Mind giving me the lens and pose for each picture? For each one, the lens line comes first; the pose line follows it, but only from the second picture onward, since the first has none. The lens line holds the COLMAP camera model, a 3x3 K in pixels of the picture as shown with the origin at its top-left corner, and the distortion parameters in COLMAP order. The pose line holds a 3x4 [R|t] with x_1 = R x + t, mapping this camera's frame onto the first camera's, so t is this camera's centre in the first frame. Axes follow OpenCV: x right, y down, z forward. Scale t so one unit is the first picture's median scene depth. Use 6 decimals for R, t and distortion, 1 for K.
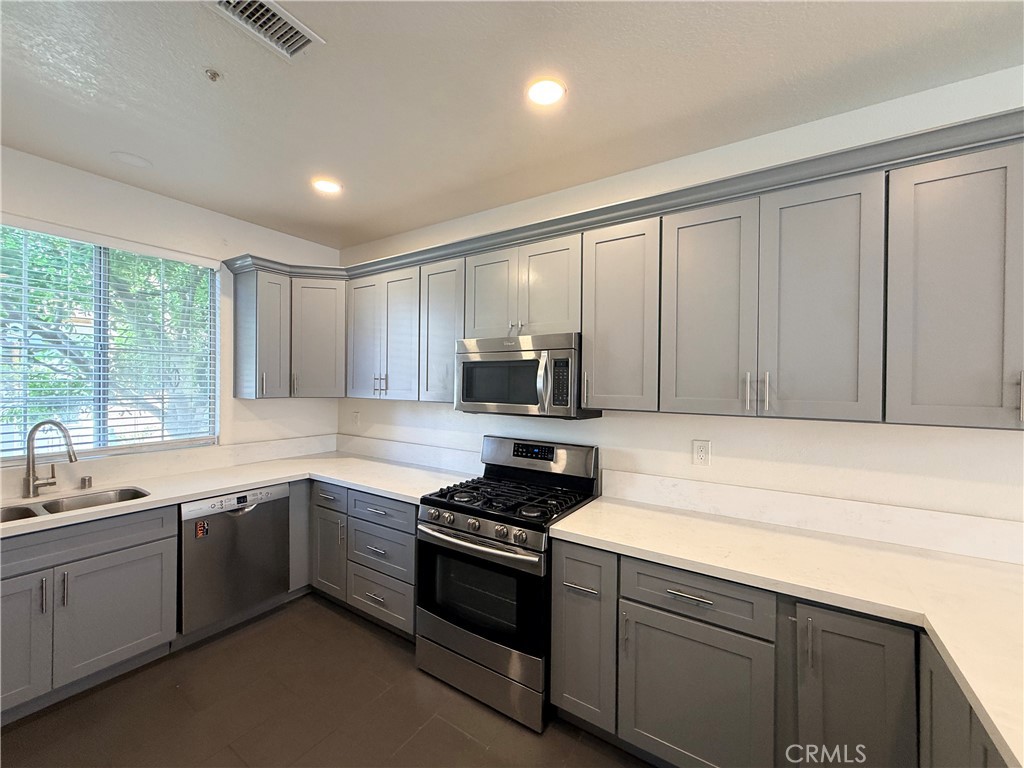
lens RADIAL K [[407.7, 0, 508.1], [0, 407.7, 382.4], [0, 0, 1]] dist [0.002594, -0.000055]
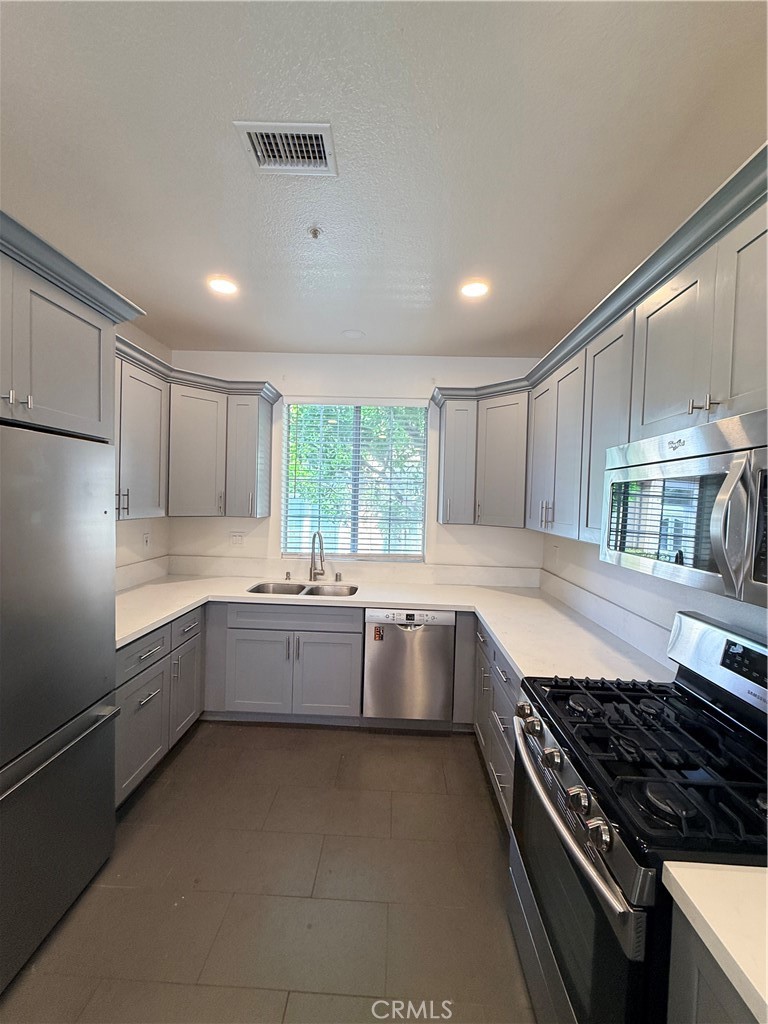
lens RADIAL K [[407.7, 0, 383.5], [0, 407.7, 510.0], [0, 0, 1]] dist [0.002594, -0.000055]
pose [[0.520670, 0.026425, -0.853349, 0.225434], [-0.023153, 0.999590, 0.016826, -0.011946], [0.853444, 0.010997, 0.521068, 0.380677]]
